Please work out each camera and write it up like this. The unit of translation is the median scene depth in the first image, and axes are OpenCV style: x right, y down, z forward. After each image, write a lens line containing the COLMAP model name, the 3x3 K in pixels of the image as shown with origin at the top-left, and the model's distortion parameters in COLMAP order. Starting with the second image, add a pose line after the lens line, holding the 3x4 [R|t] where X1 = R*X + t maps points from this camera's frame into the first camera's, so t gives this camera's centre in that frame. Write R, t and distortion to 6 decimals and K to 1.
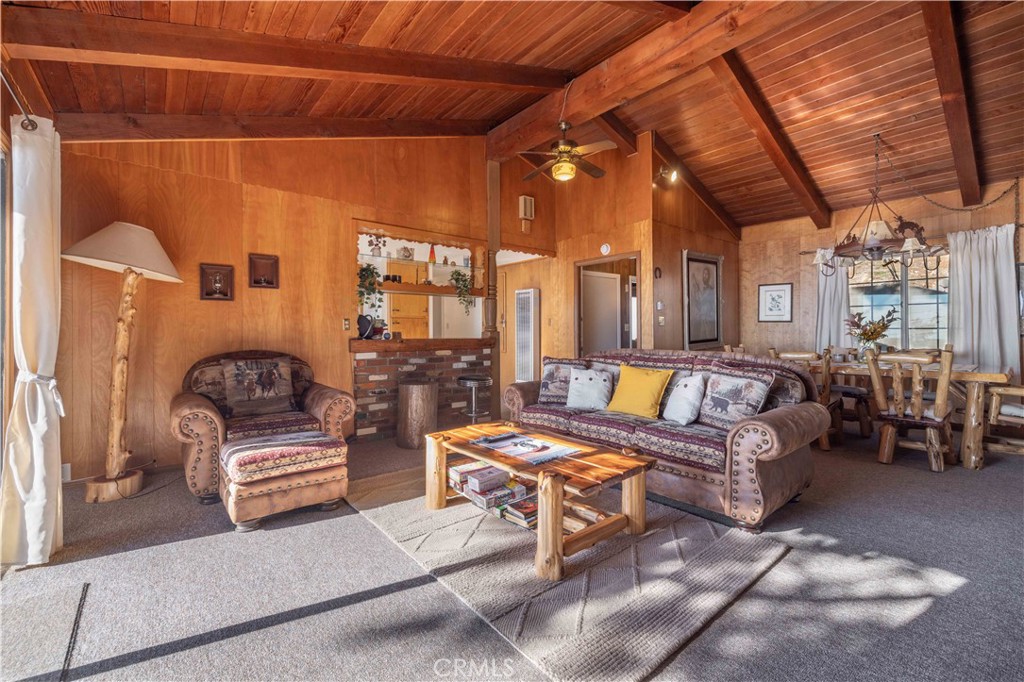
lens RADIAL K [[437.6, 0, 502.4], [0, 437.6, 337.5], [0, 0, 1]] dist [-0.001148, -0.000259]
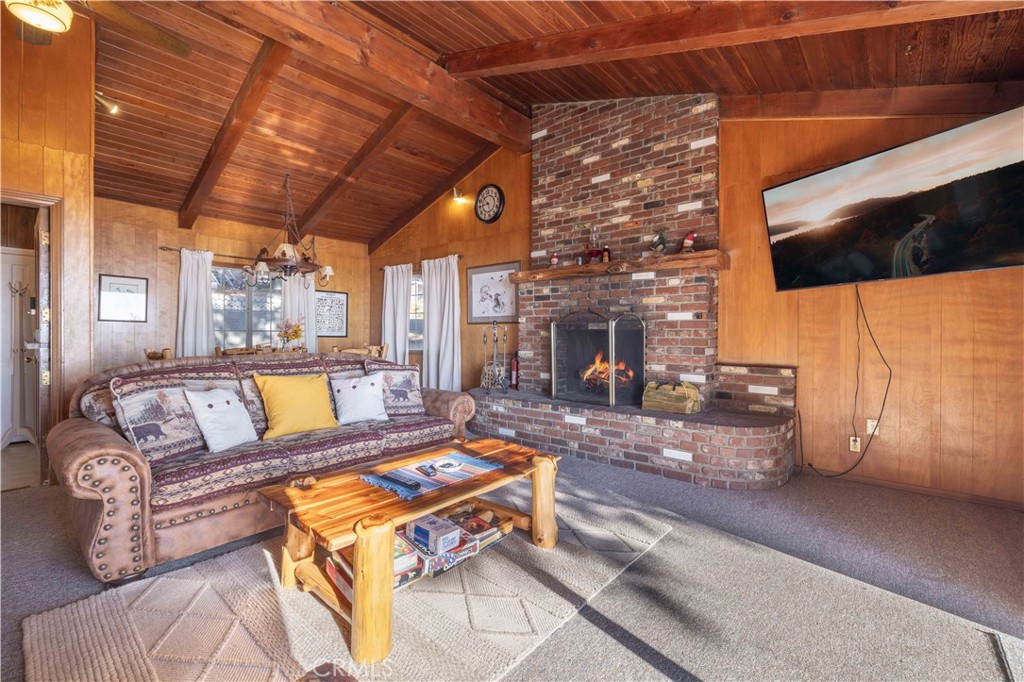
lens RADIAL K [[437.6, 0, 502.4], [0, 437.6, 337.5], [0, 0, 1]] dist [-0.001148, -0.000259]
pose [[-0.166043, -0.005079, 0.986105, -0.666073], [0.010178, 0.999925, 0.006864, -0.006342], [-0.986066, 0.011177, -0.165979, 0.863359]]
